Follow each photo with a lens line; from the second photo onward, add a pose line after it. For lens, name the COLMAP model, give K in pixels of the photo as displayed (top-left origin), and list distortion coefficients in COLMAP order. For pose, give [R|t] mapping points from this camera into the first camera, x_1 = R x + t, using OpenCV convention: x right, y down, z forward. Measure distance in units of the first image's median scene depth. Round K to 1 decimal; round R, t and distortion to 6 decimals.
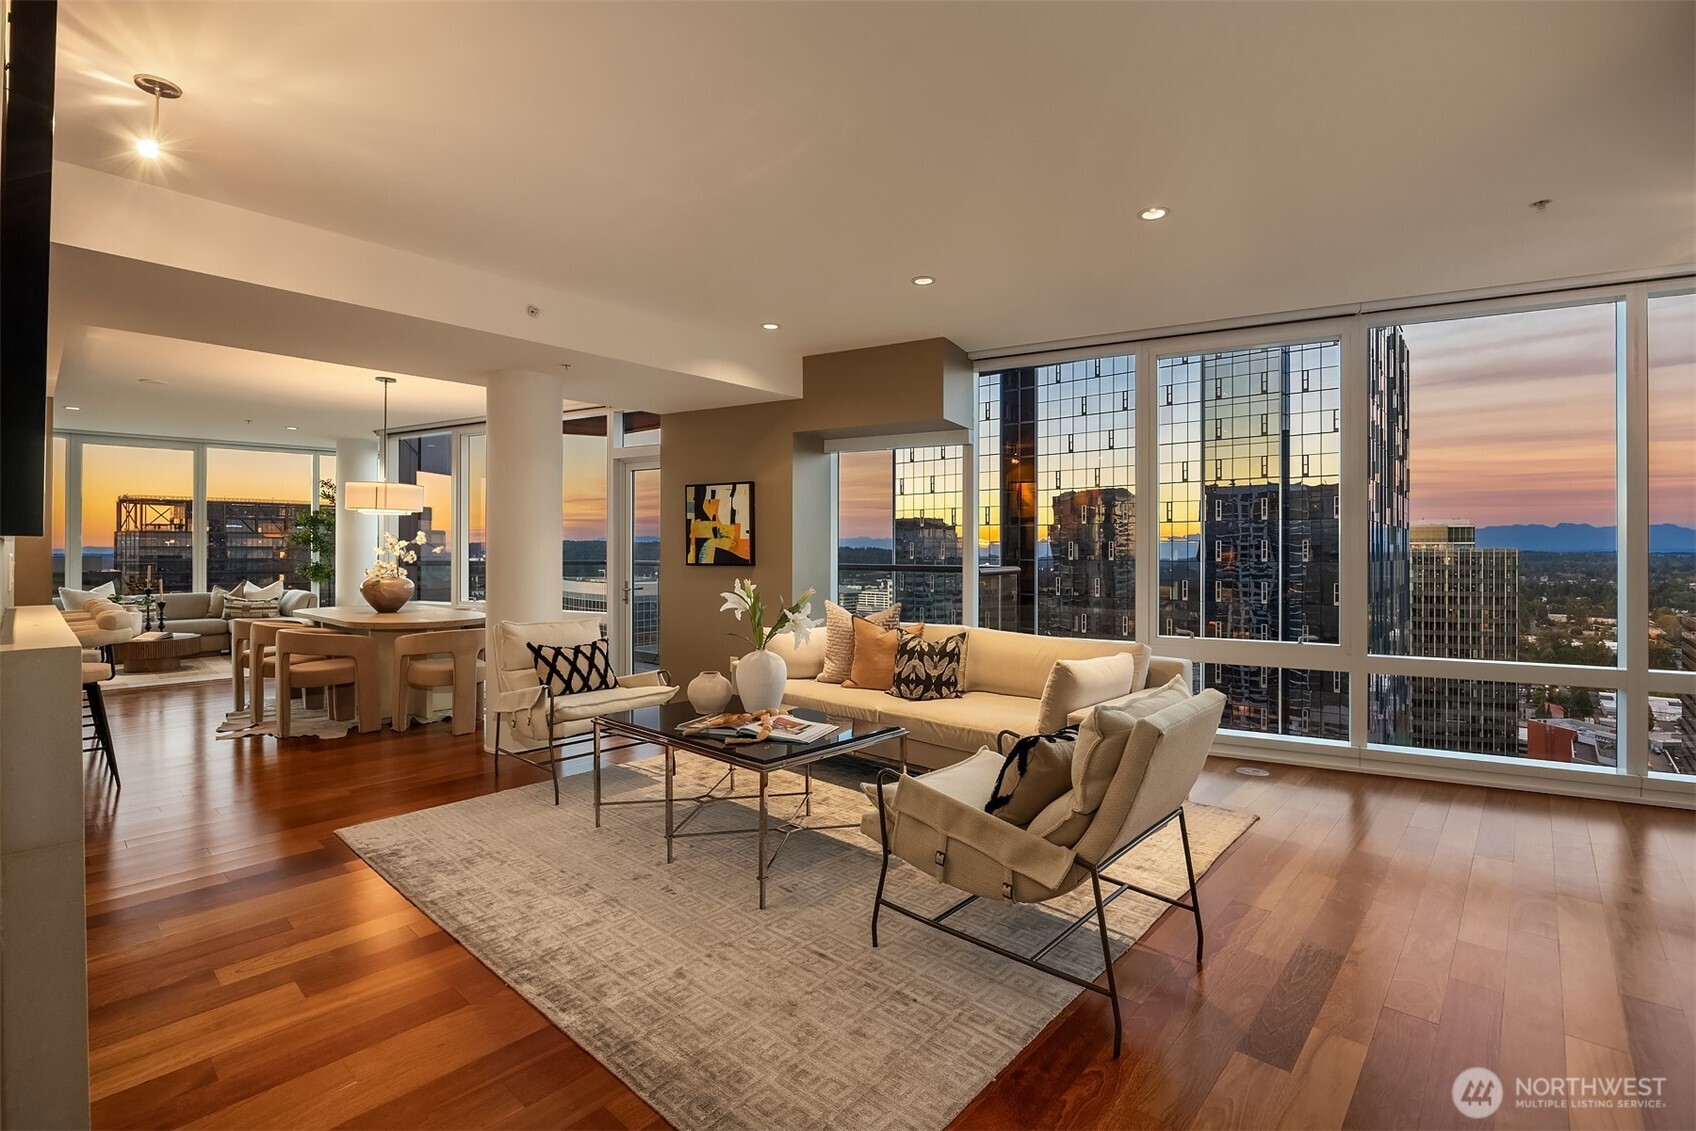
lens RADIAL K [[798.0, 0, 846.8], [0, 798.0, 560.5], [0, 0, 1]] dist [-0.010528, -0.000310]
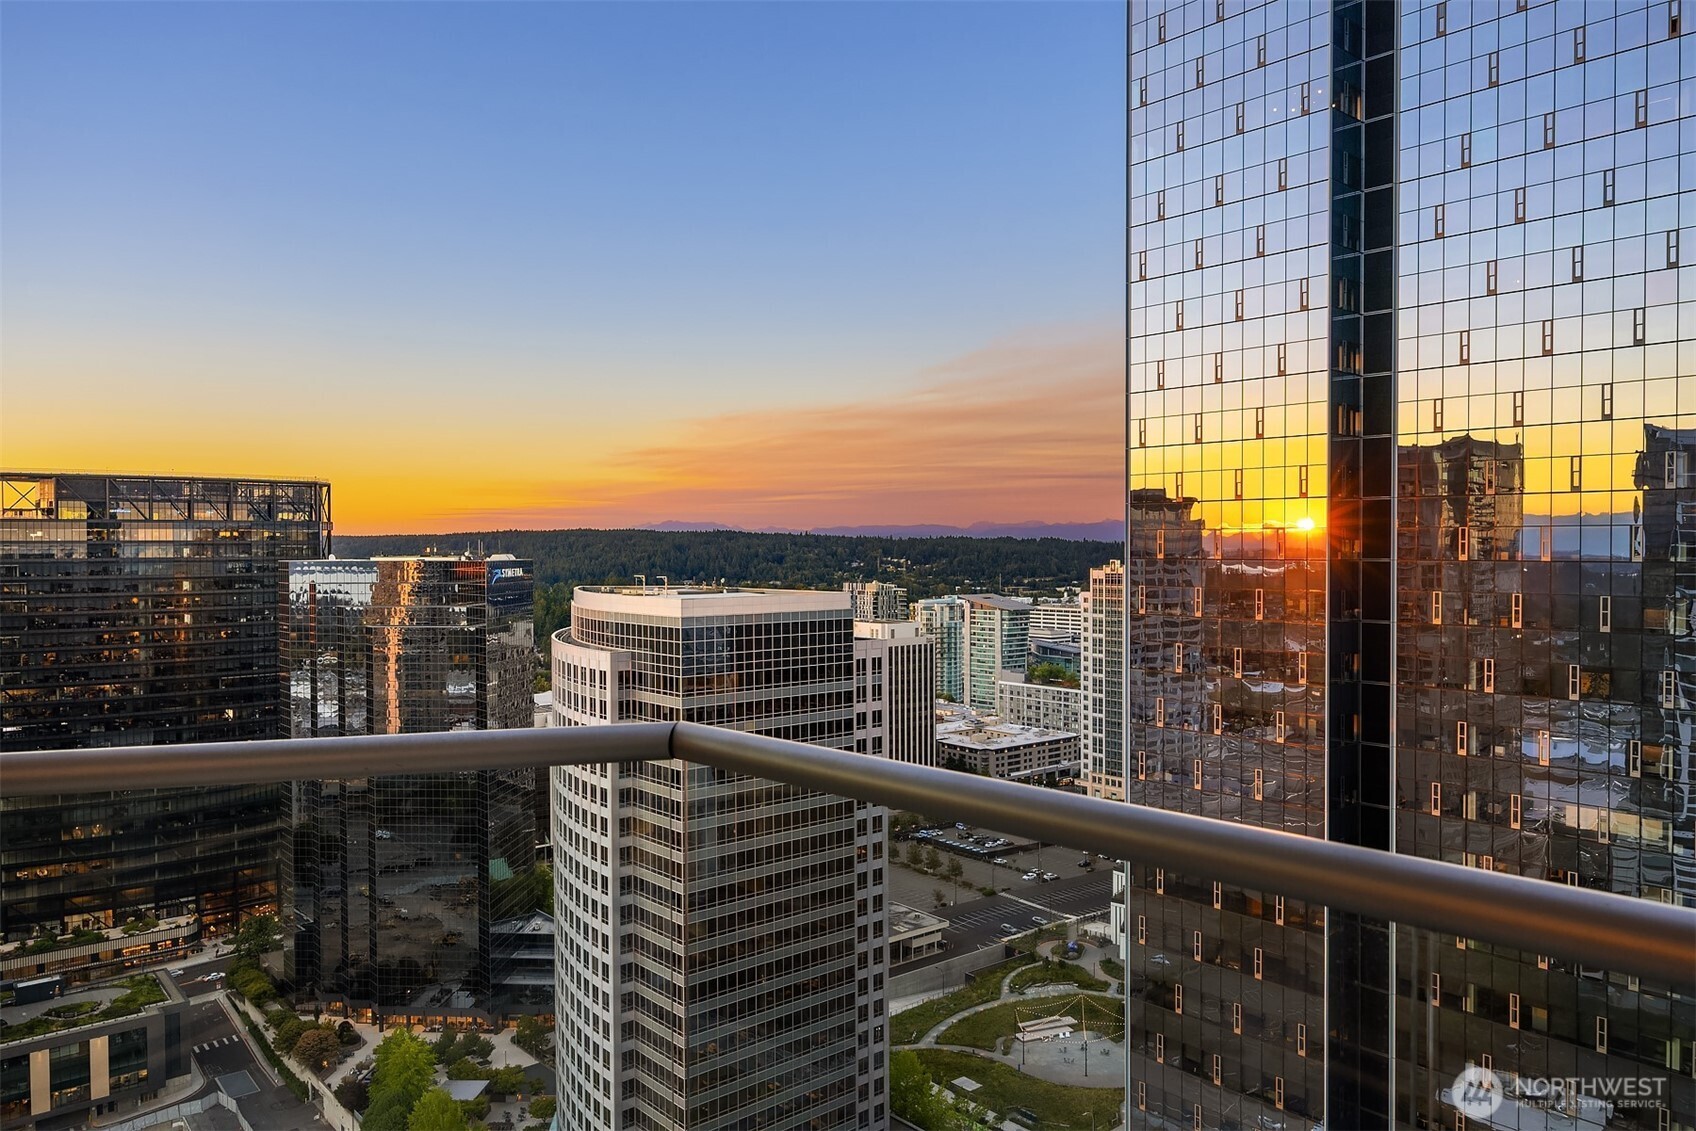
lens RADIAL K [[1131.0, 0, 838.5], [0, 1131.0, 578.7], [0, 0, 1]] dist [0.002503, 0.000237]
pose [[0.992174, -0.000238, -0.124862, -0.048760], [0.002842, 0.999782, 0.020674, -0.005129], [0.124830, -0.020867, 0.991959, 0.166890]]
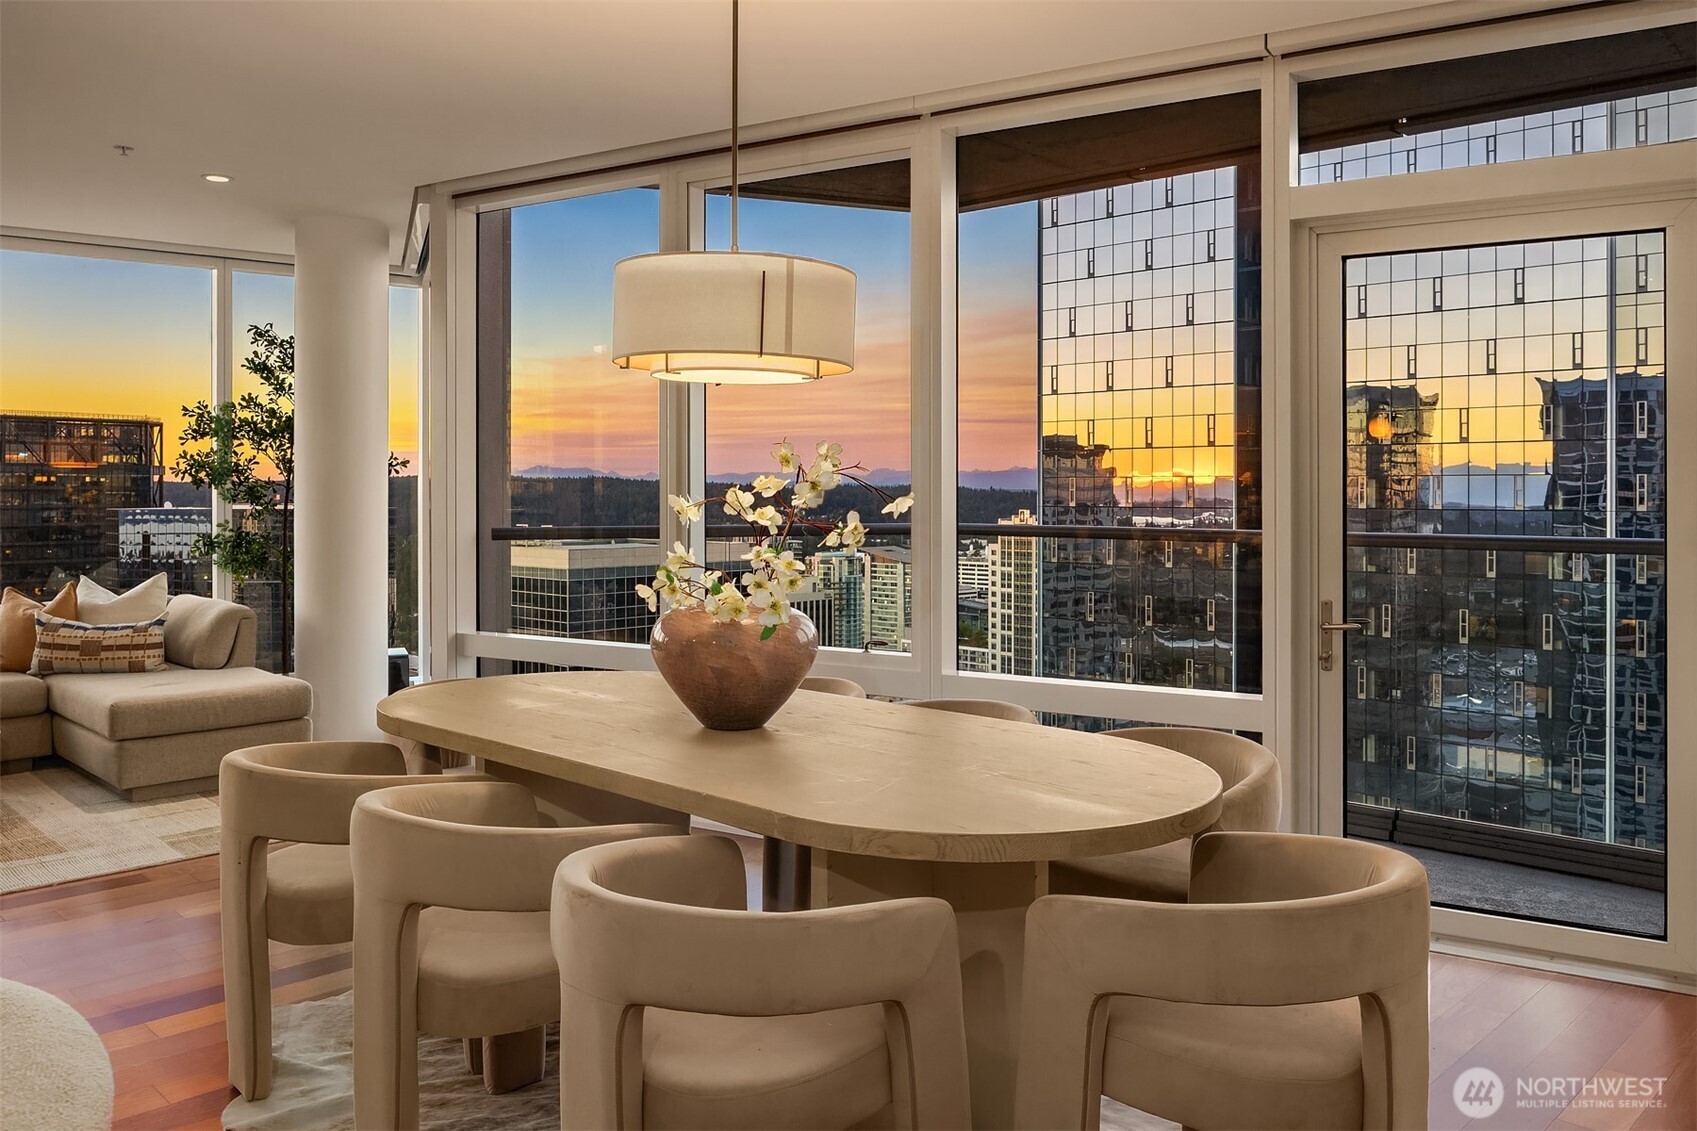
lens RADIAL K [[1292.6, 0, 808.3], [0, 1292.6, 522.6], [0, 0, 1]] dist [-0.014423, -0.000109]
pose [[0.998863, 0.000342, -0.047662, -0.066017], [0.000235, 0.999927, 0.012110, -0.001673], [0.047662, -0.012108, 0.998790, 0.067574]]
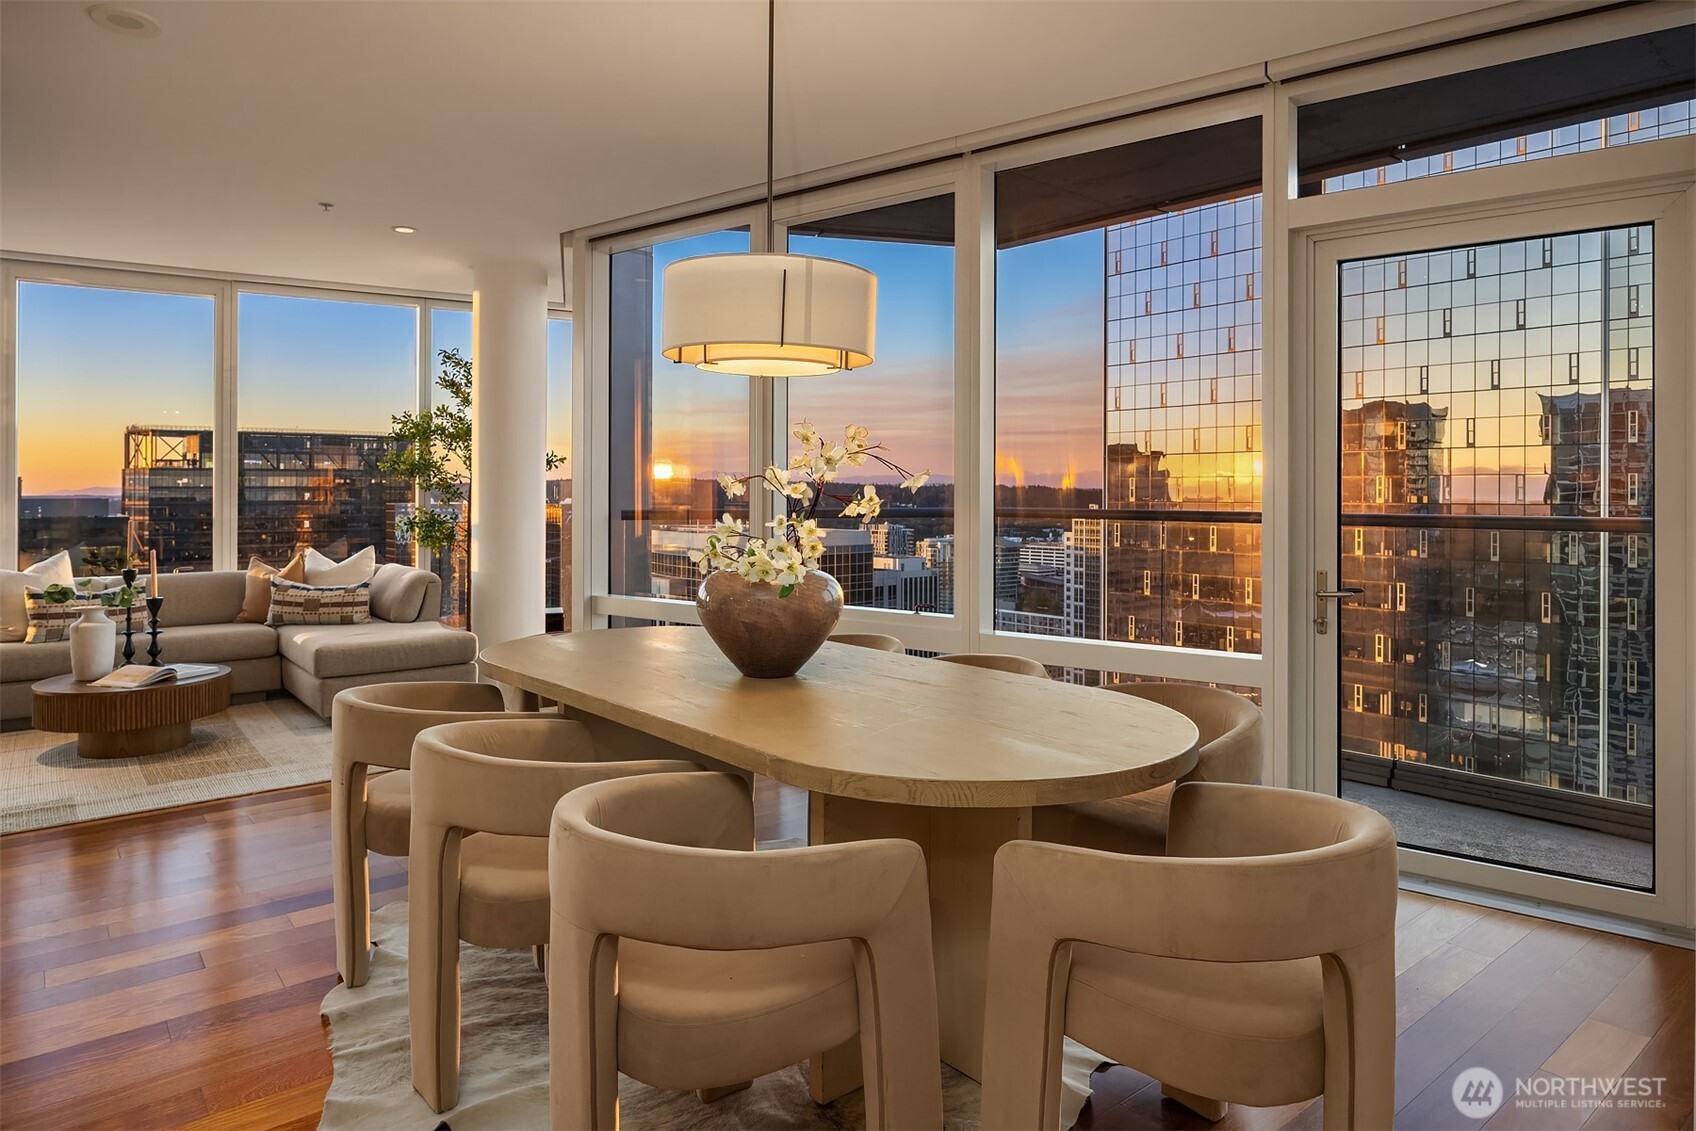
lens RADIAL K [[1016.6, 0, 817.8], [0, 1016.6, 515.3], [0, 0, 1]] dist [-0.002864, 0.000088]
pose [[0.988915, 0.001808, -0.148471, -0.061959], [-0.000007, 0.999926, 0.012129, -0.000624], [0.148482, -0.011993, 0.988842, 0.074170]]
